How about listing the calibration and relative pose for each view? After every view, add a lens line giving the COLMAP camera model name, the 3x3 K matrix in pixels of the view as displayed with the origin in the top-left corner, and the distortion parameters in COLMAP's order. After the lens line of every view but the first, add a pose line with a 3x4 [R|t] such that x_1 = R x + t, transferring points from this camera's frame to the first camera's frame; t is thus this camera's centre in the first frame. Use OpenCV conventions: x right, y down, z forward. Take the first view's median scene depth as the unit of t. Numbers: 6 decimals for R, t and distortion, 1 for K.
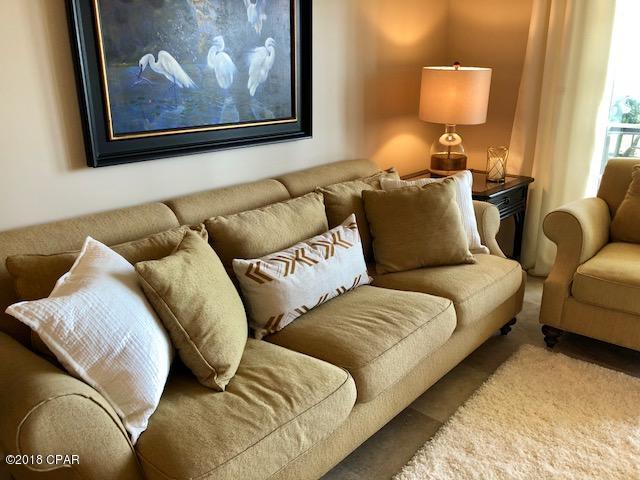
lens RADIAL K [[530.2, 0, 313.7], [0, 530.2, 237.5], [0, 0, 1]] dist [0.024896, 0.004766]
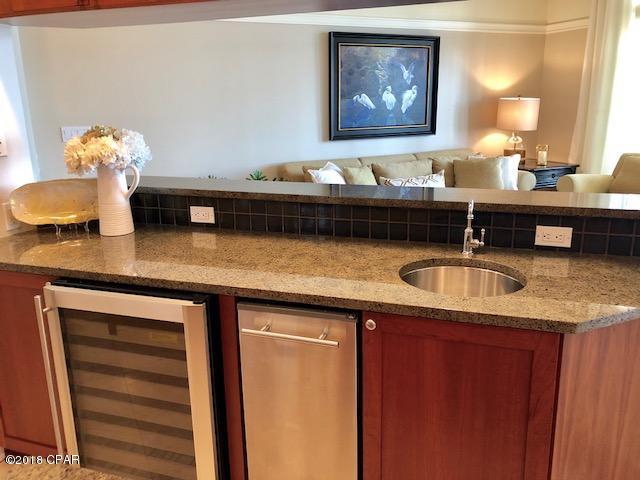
lens RADIAL K [[530.2, 0, 313.7], [0, 530.2, 237.5], [0, 0, 1]] dist [0.024896, 0.004766]
pose [[0.922481, 0.093159, -0.374633, 0.400392], [-0.107559, 0.994042, -0.017662, 0.306066], [0.370755, 0.056588, 0.927005, -1.080259]]
